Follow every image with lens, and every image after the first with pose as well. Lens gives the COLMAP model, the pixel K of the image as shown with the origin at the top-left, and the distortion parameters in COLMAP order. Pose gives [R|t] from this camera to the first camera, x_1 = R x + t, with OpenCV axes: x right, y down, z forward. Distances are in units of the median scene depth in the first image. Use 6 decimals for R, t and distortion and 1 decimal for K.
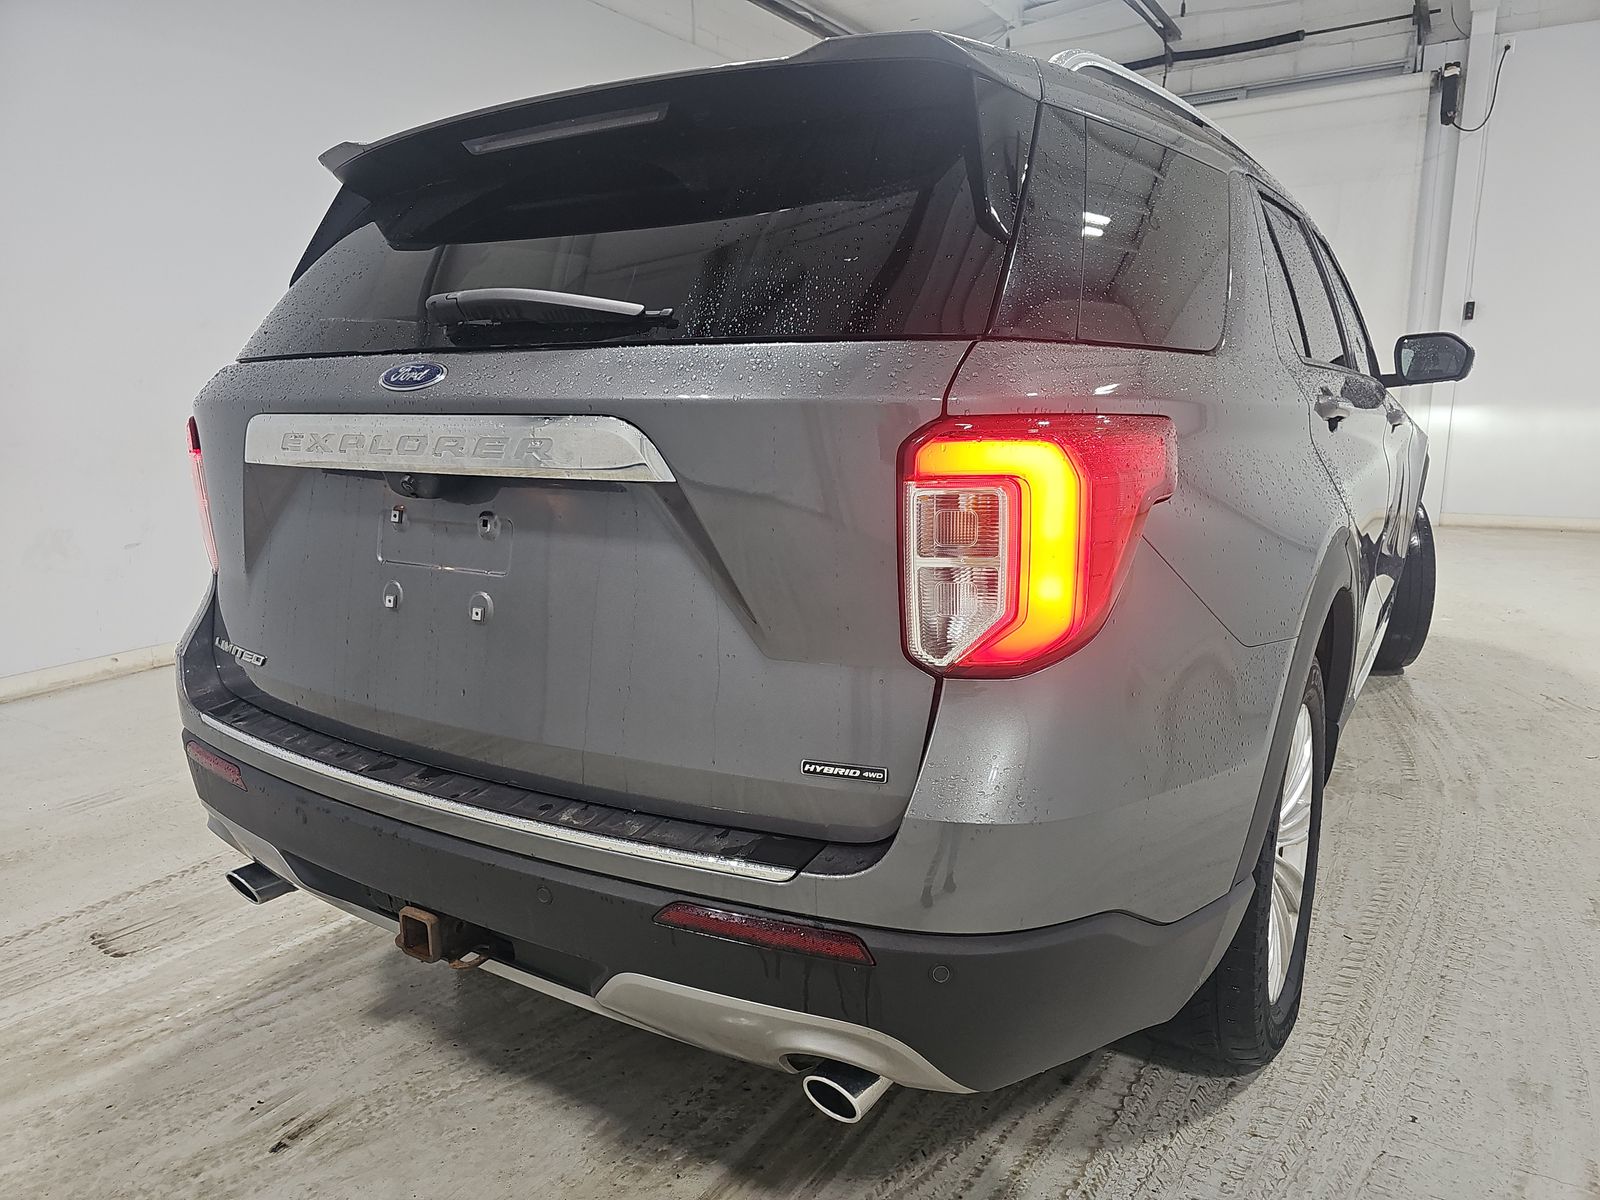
lens RADIAL K [[1058.9, 0, 793.3], [0, 1058.9, 617.3], [0, 0, 1]] dist [0.038768, -0.029352]
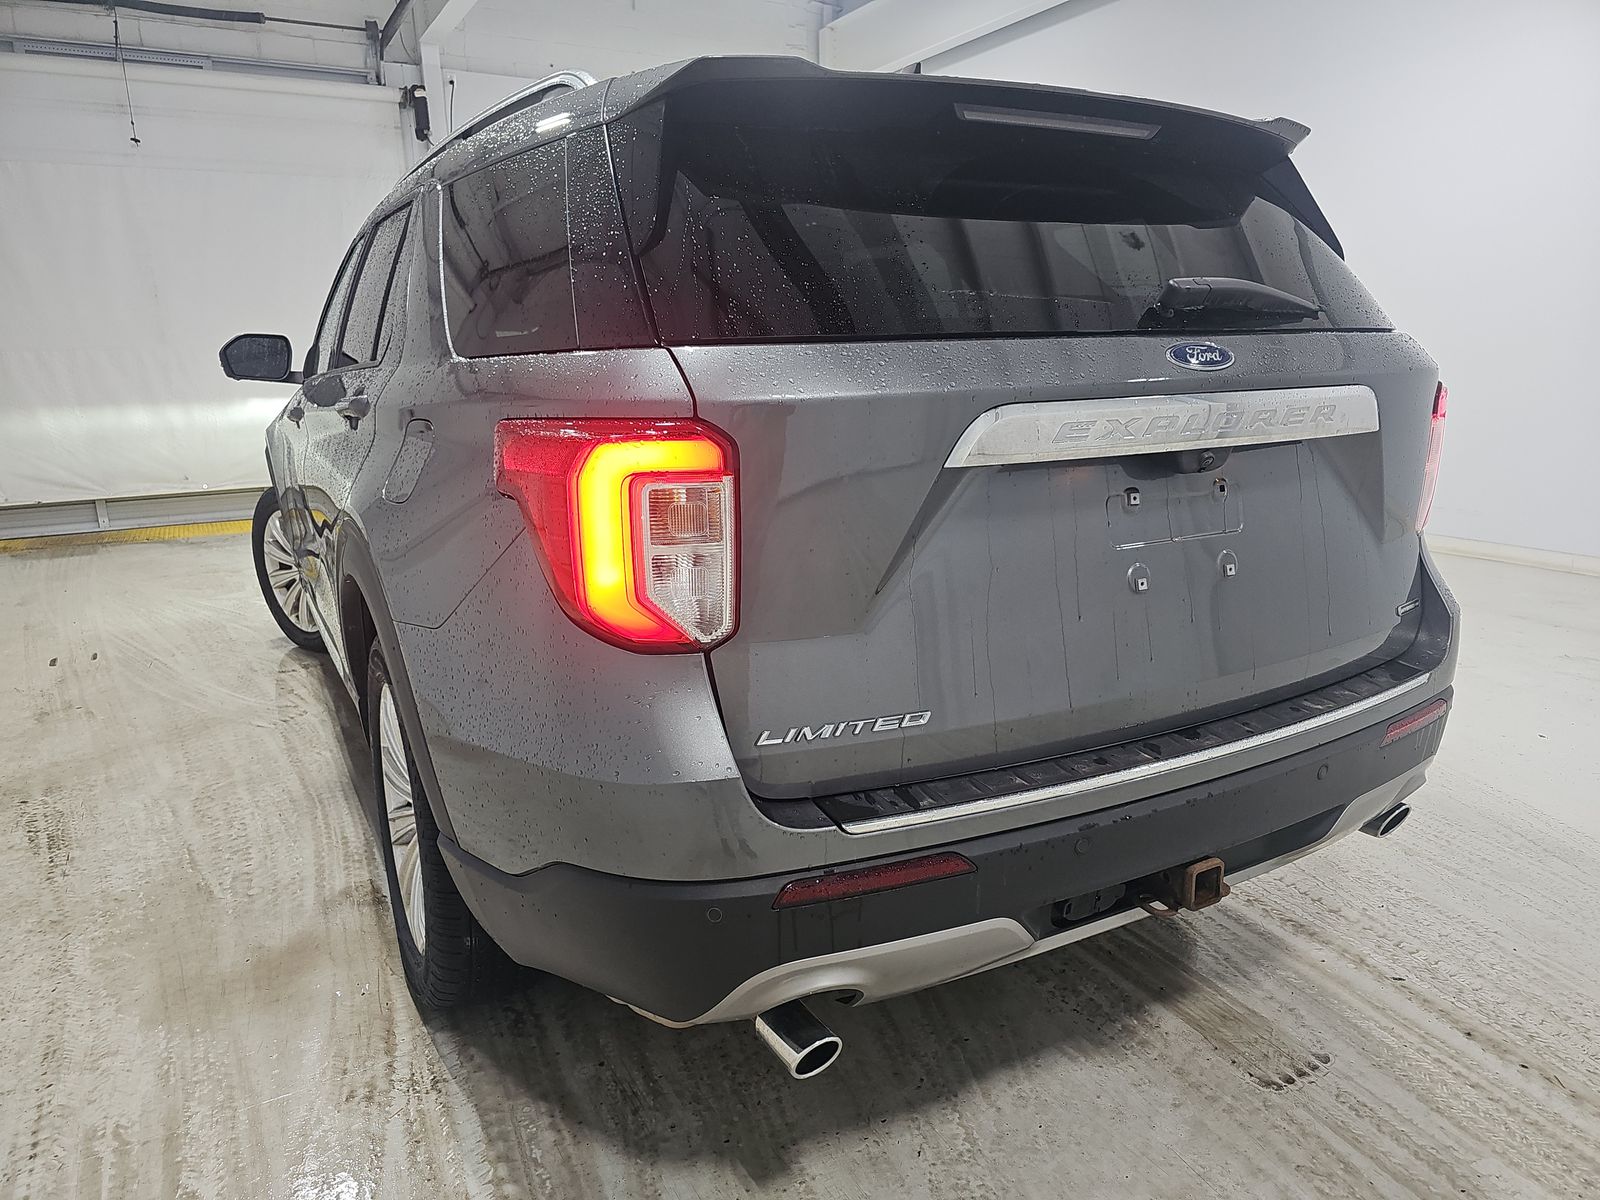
lens RADIAL K [[1058.9, 0, 812.8], [0, 1058.9, 612.6], [0, 0, 1]] dist [0.038768, -0.029352]
pose [[0.475836, -0.204076, 0.855531, -1.386771], [0.200012, 0.972331, 0.120693, -0.170991], [-0.856490, 0.113687, 0.503488, 0.766479]]
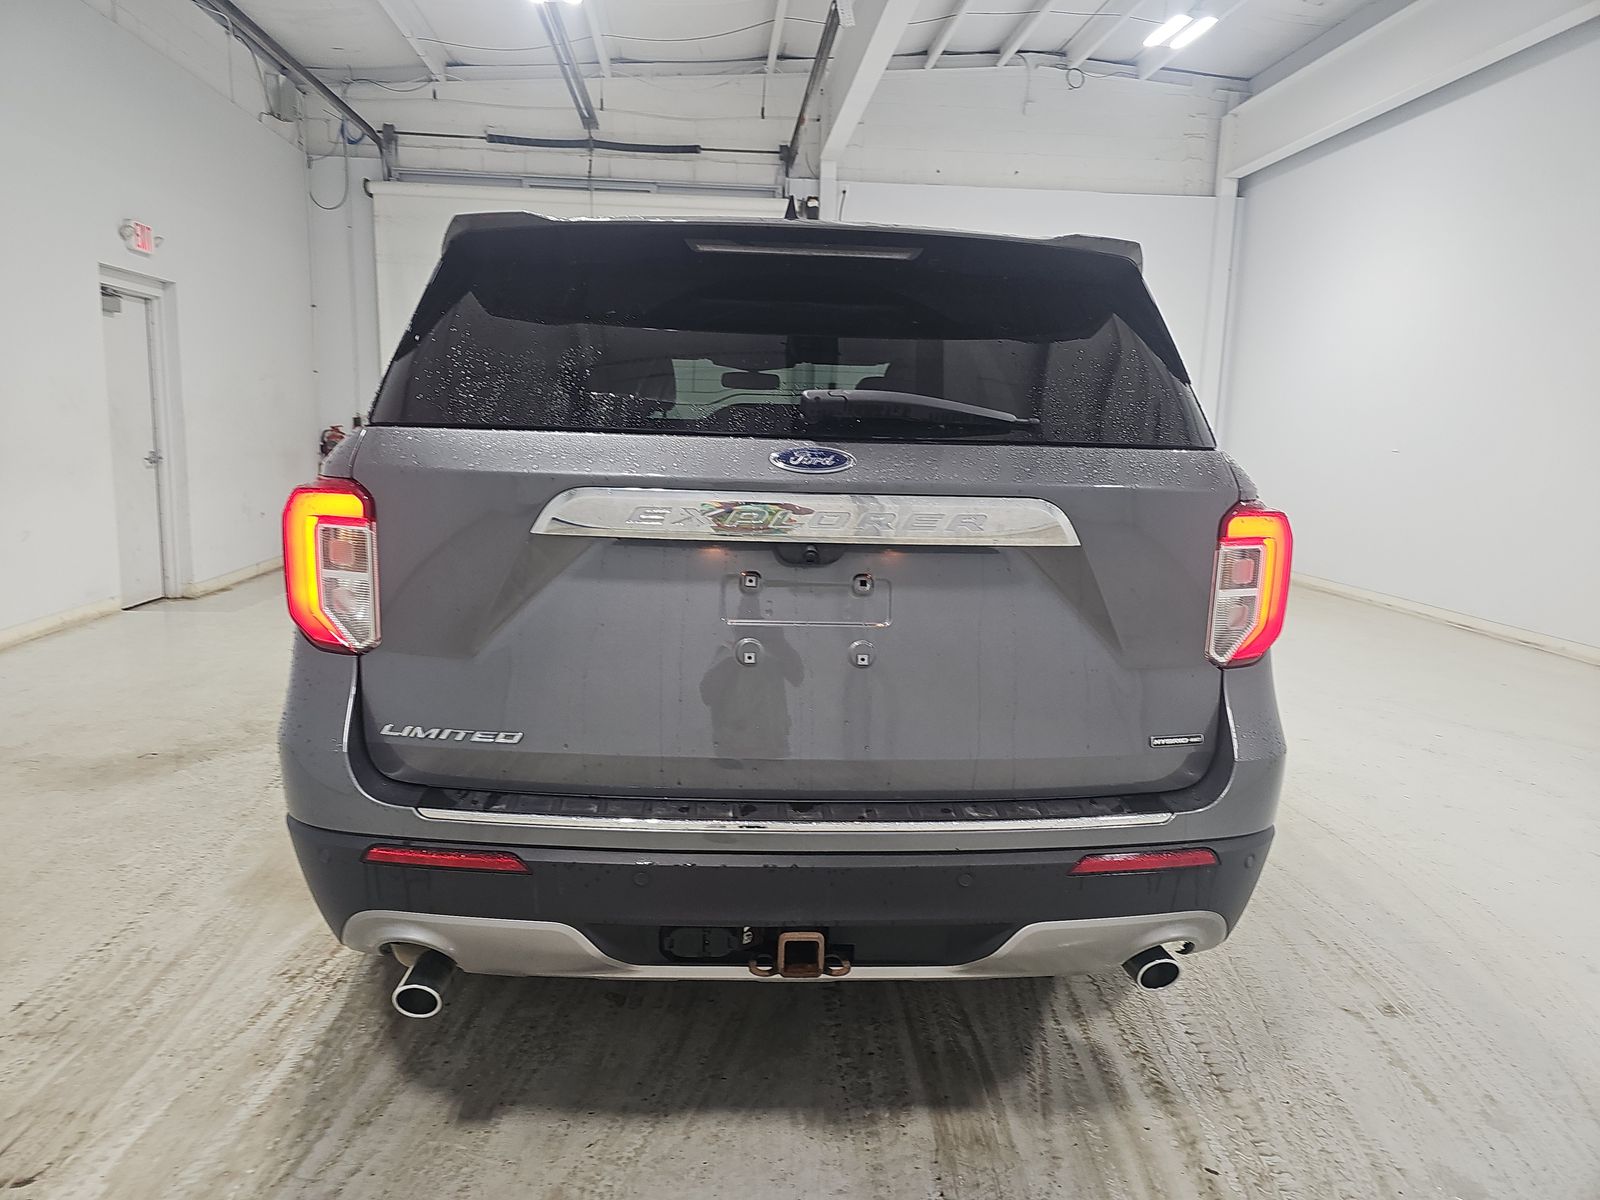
lens RADIAL K [[1058.9, 0, 783.3], [0, 1058.9, 606.0], [0, 0, 1]] dist [0.038768, -0.029352]
pose [[0.810273, -0.058490, 0.583127, -0.989057], [0.084575, 0.996262, -0.017590, -0.047162], [-0.579918, 0.063571, 0.812191, 0.088090]]
